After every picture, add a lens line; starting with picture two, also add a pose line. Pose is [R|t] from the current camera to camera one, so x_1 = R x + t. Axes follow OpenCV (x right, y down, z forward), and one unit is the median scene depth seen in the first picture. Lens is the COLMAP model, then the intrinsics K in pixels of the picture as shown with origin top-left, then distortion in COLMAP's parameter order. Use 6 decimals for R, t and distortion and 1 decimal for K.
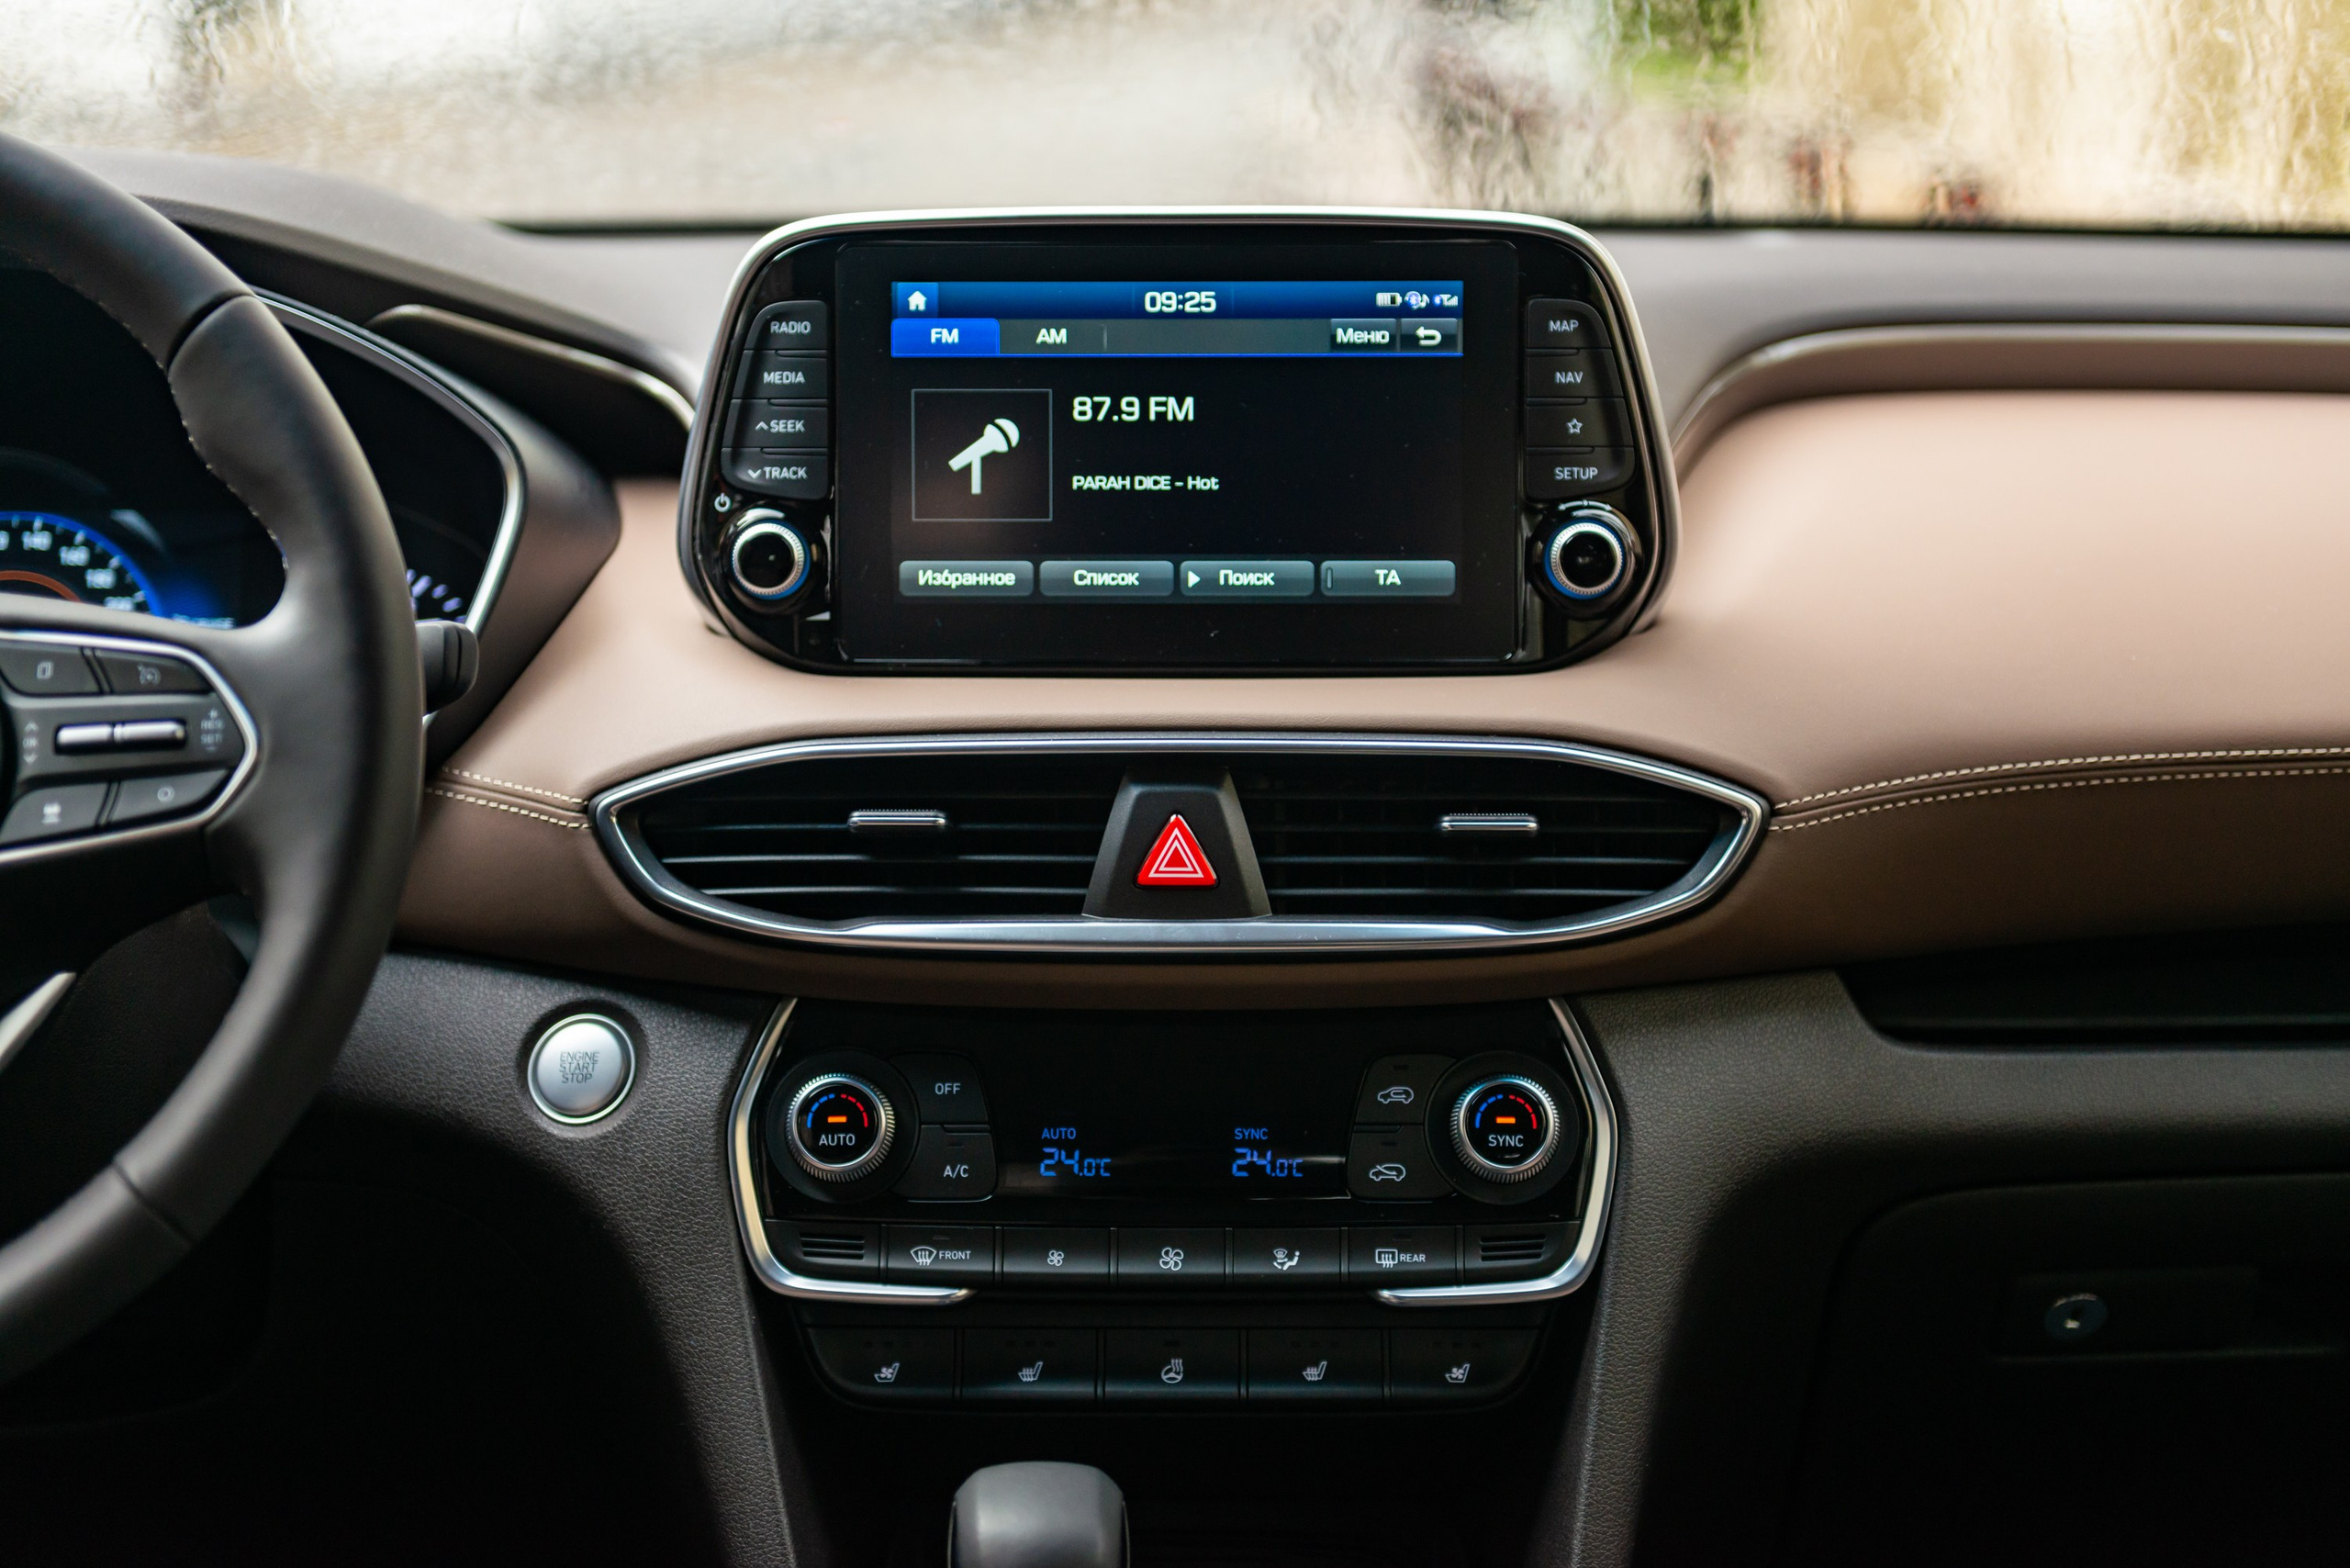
lens RADIAL K [[4162.4, 0, 1140.0], [0, 4162.4, 783.3], [0, 0, 1]] dist [0.145684, -0.055287]
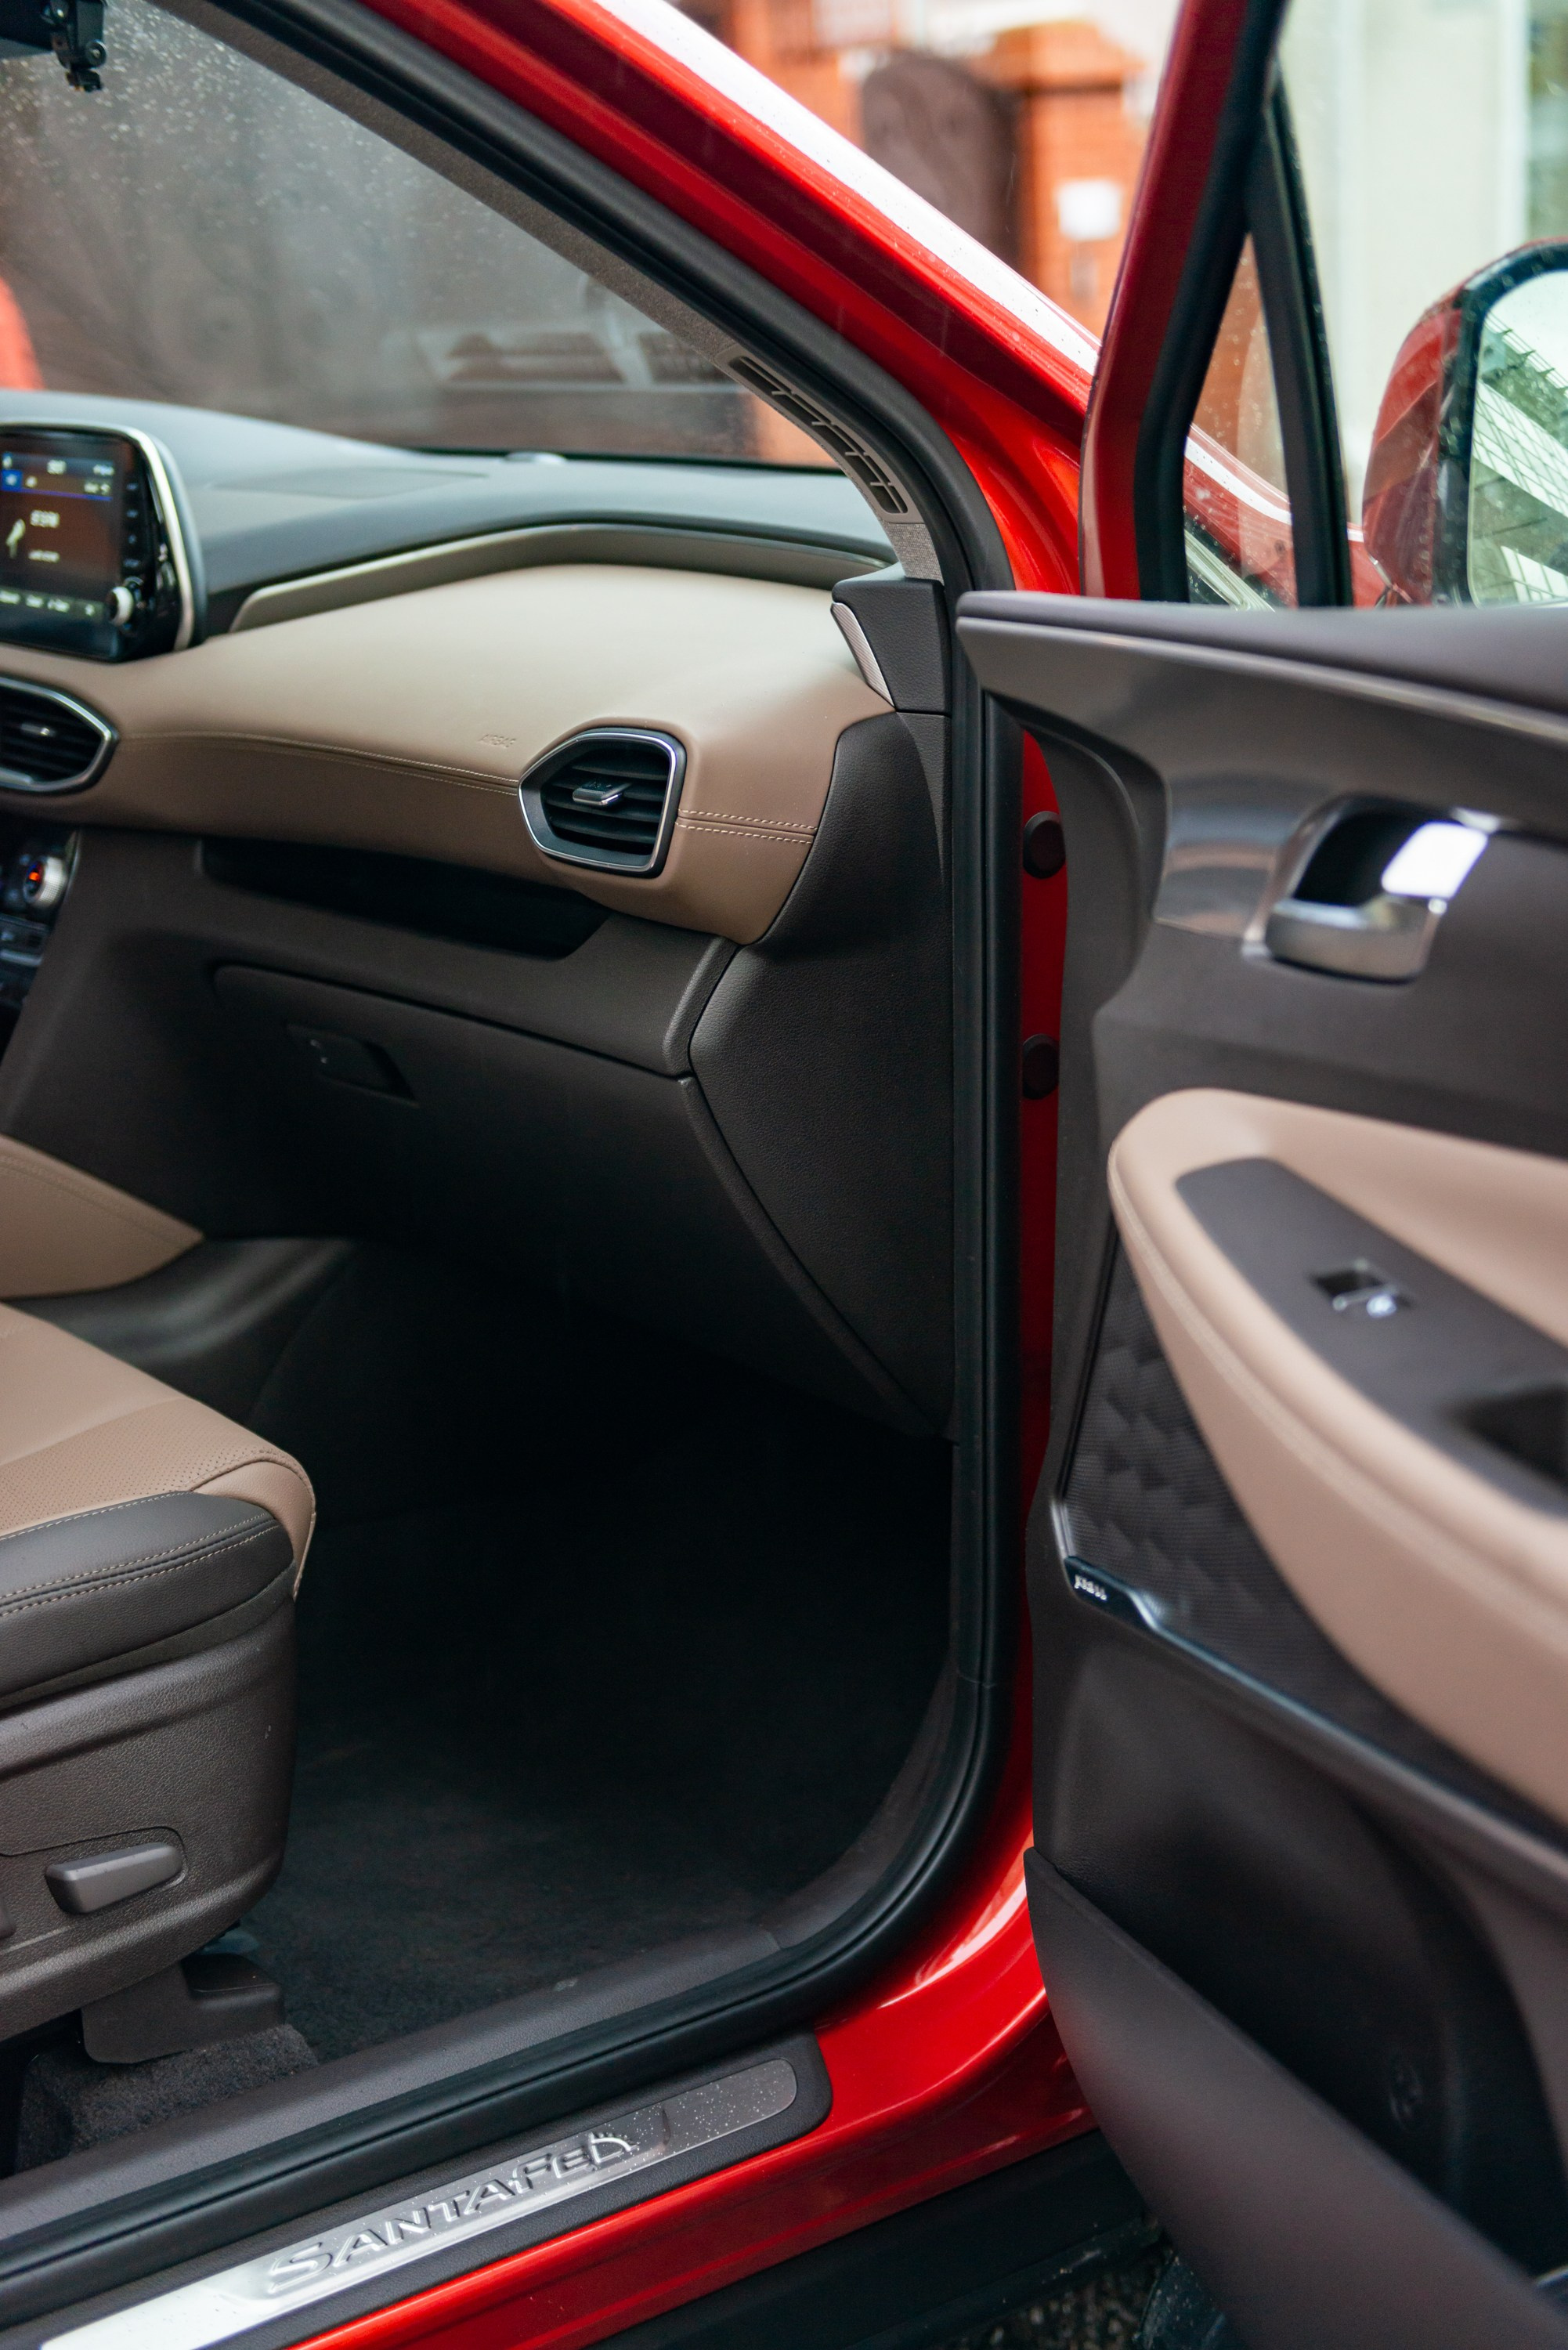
lens RADIAL K [[3360.5, 0, 783.8], [0, 3360.5, 1175.4], [0, 0, 1]] dist [0.003961, 0.639696]
pose [[0.585209, 0.198189, -0.786290, 1.592255], [-0.149883, 0.979401, 0.135311, -0.053187], [0.796910, 0.038666, 0.602859, 0.298527]]
